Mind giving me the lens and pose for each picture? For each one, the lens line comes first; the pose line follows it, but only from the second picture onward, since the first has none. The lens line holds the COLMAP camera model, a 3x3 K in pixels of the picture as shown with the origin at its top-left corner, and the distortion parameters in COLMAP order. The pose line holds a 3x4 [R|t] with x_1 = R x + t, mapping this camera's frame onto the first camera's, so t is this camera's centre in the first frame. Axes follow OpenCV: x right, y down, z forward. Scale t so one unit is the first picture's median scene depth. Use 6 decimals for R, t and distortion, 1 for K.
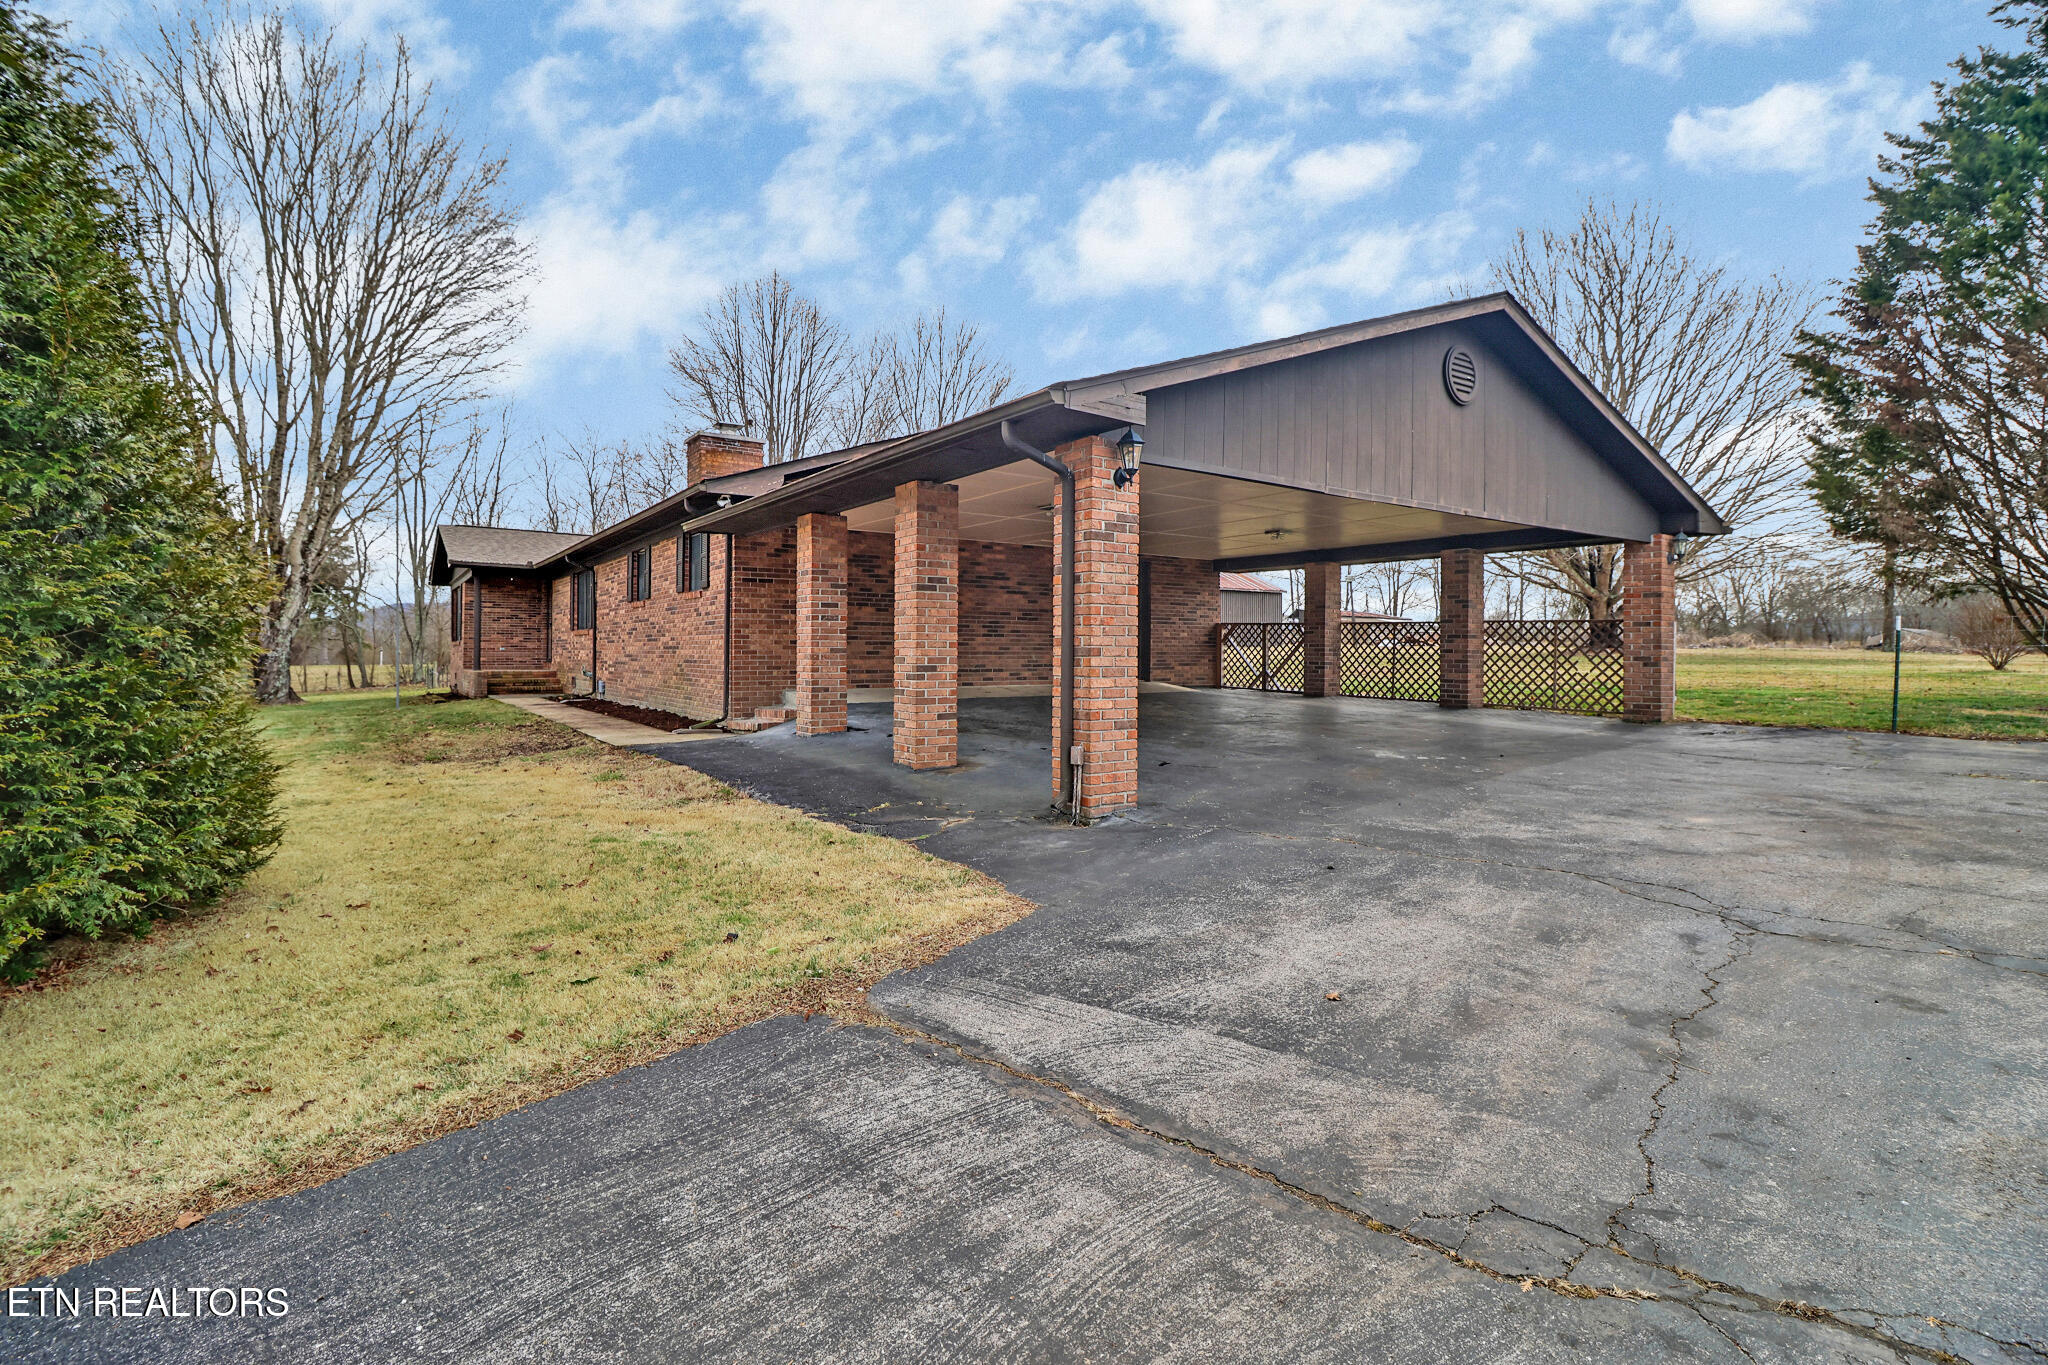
lens RADIAL K [[939.2, 0, 1033.4], [0, 939.2, 654.6], [0, 0, 1]] dist [-0.008587, -0.000173]
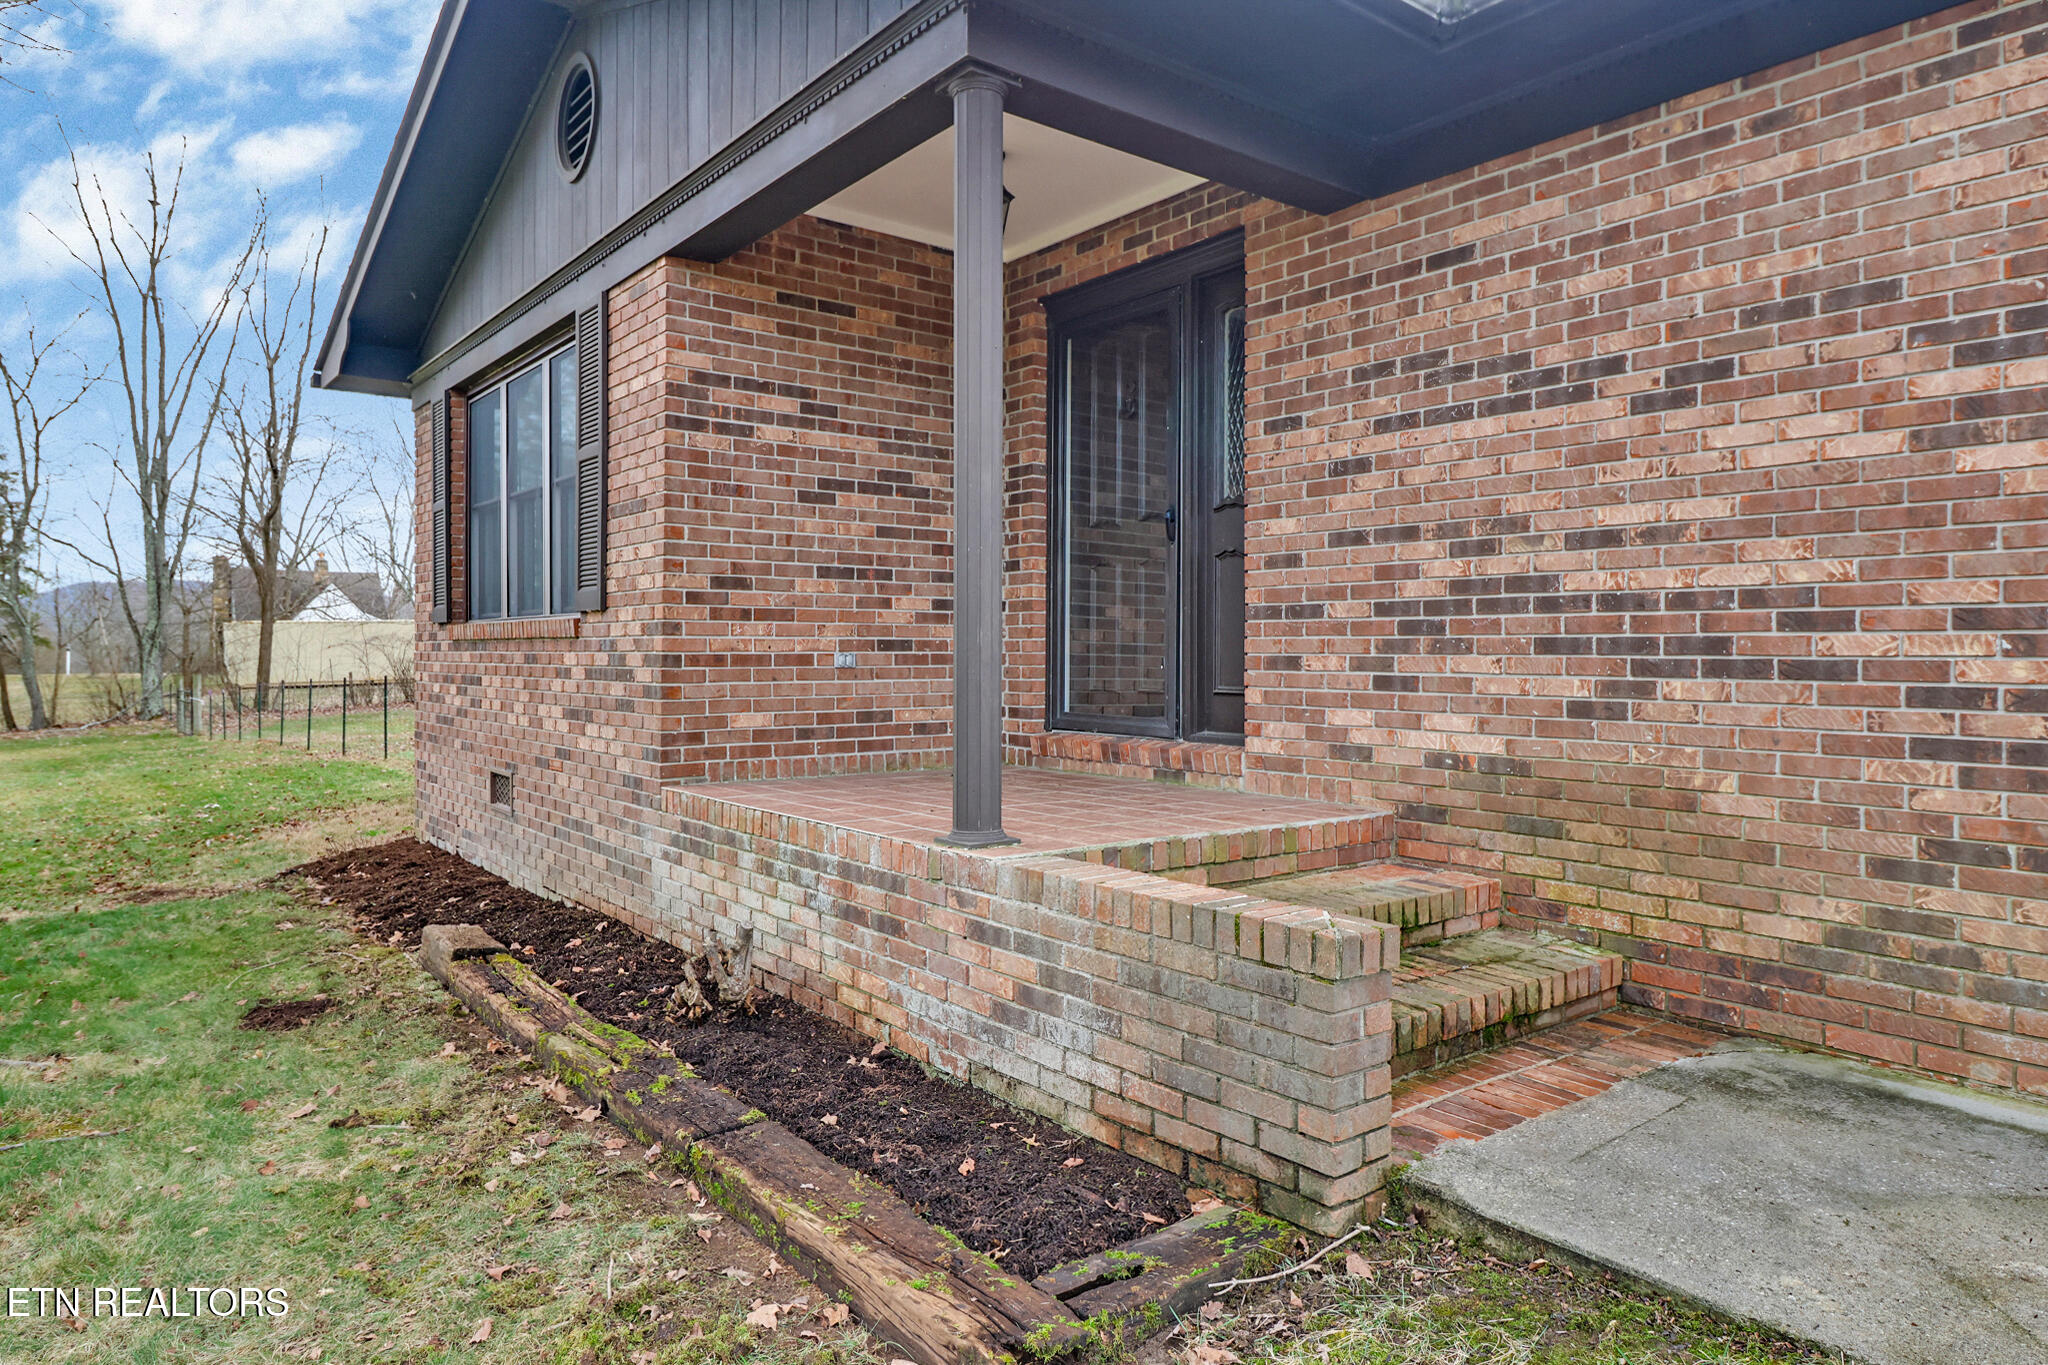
lens RADIAL K [[1266.9, 0, 1030.0], [0, 1266.9, 667.0], [0, 0, 1]] dist [-0.002727, 0.000975]
pose [[0.999030, -0.000428, 0.044024, -0.739756], [-0.000034, 0.999945, 0.010481, -0.010119], [-0.044027, -0.010472, 0.998975, 1.034641]]
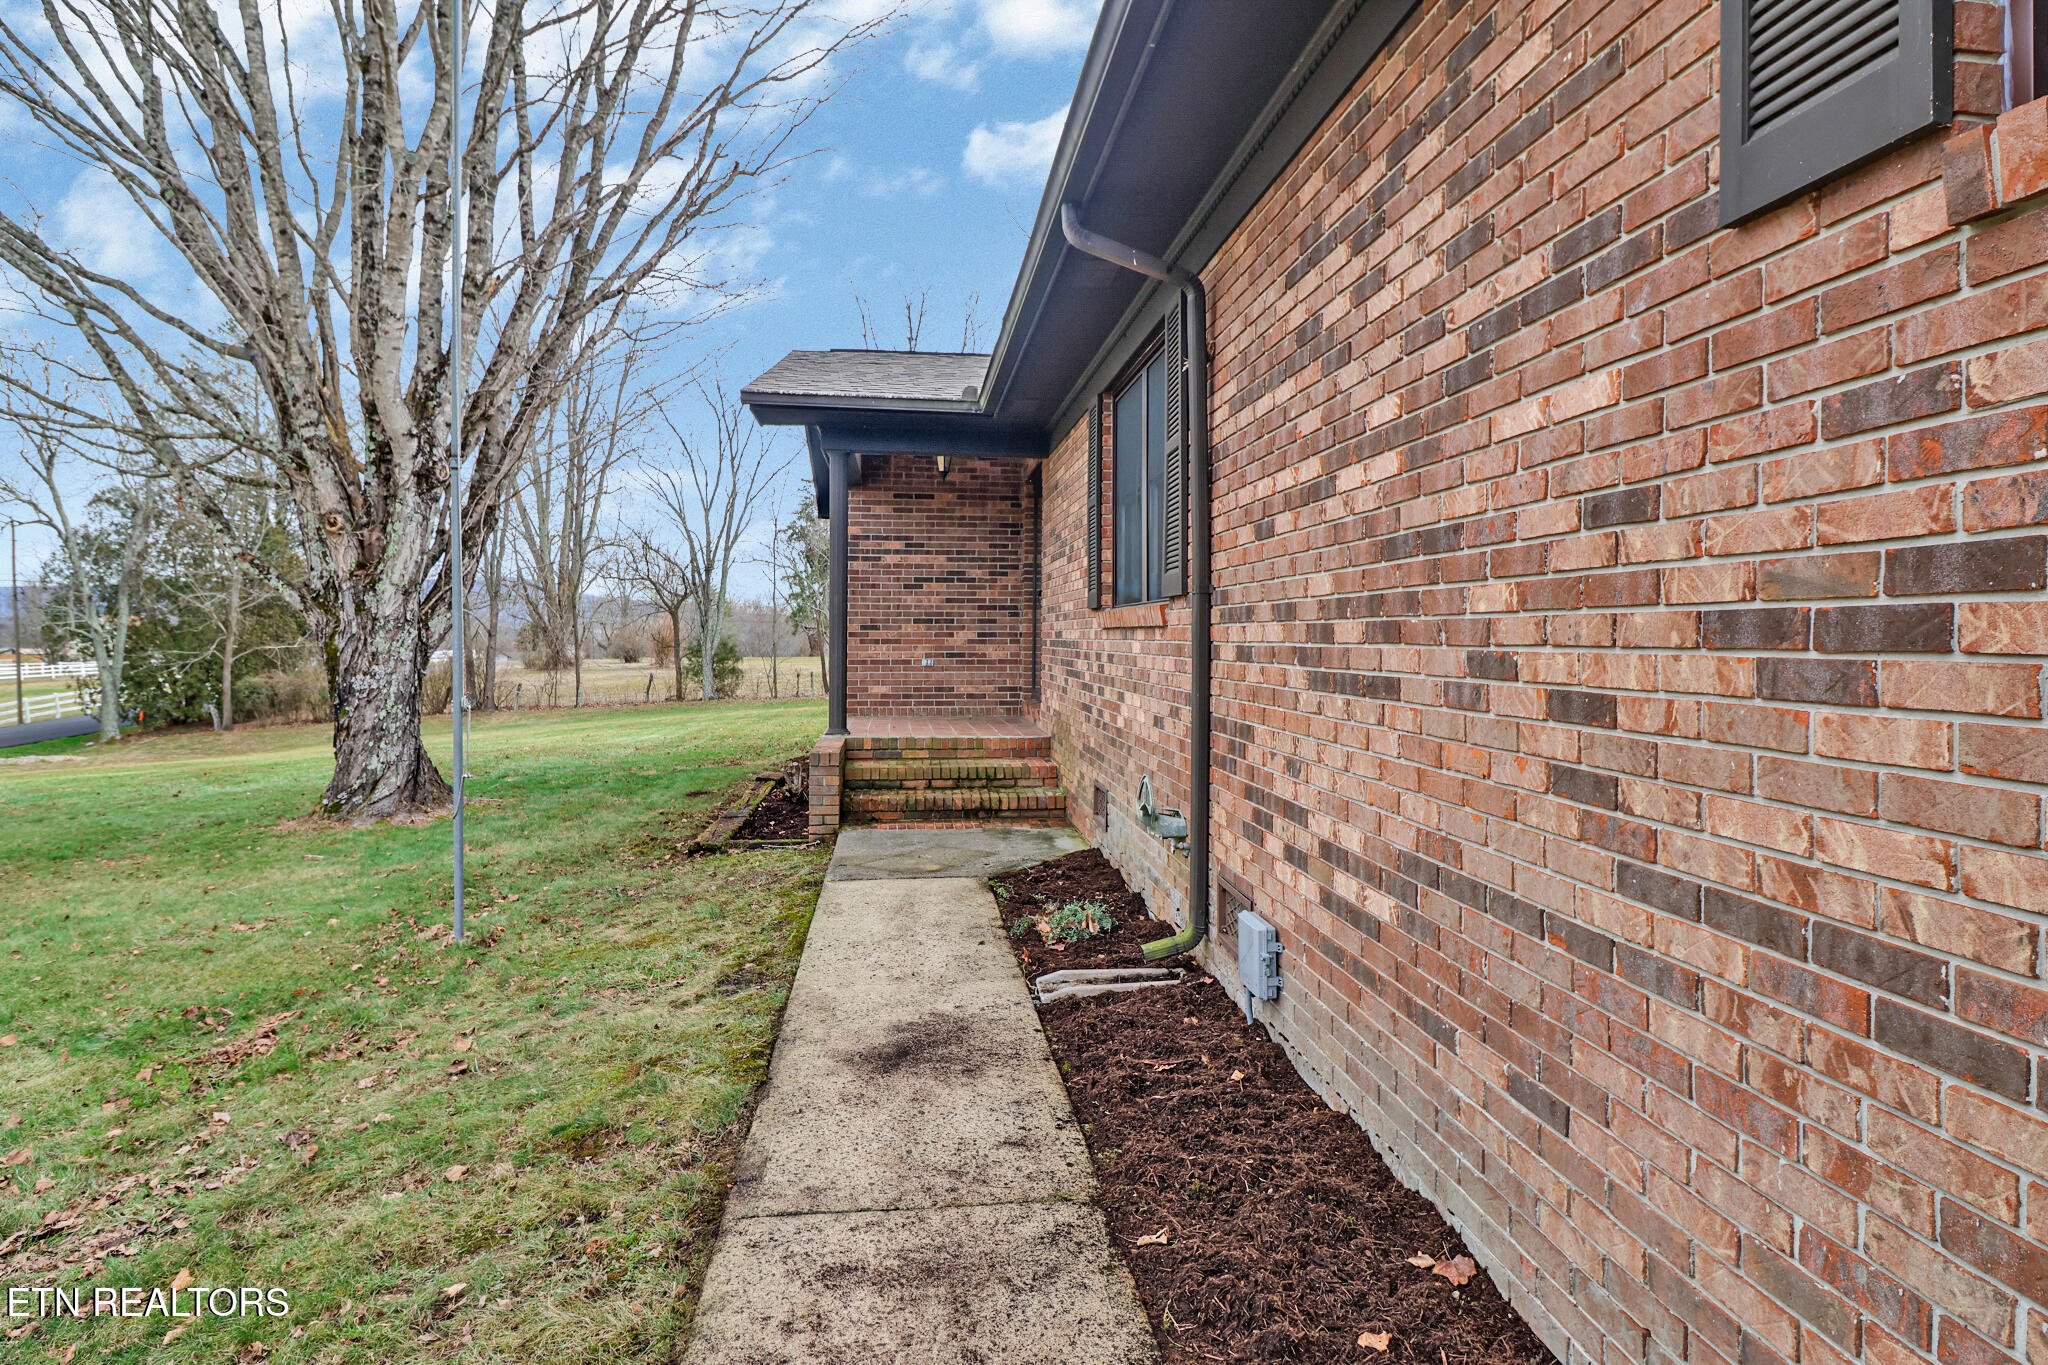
lens RADIAL K [[1197.5, 0, 1025.9], [0, 1197.5, 635.6], [0, 0, 1]] dist [0.003639, 0.000157]
pose [[0.869364, -0.001159, -0.494172, -0.404458], [-0.001327, 0.999988, -0.004680, -0.020011], [0.494171, 0.004725, 0.869352, 0.823076]]
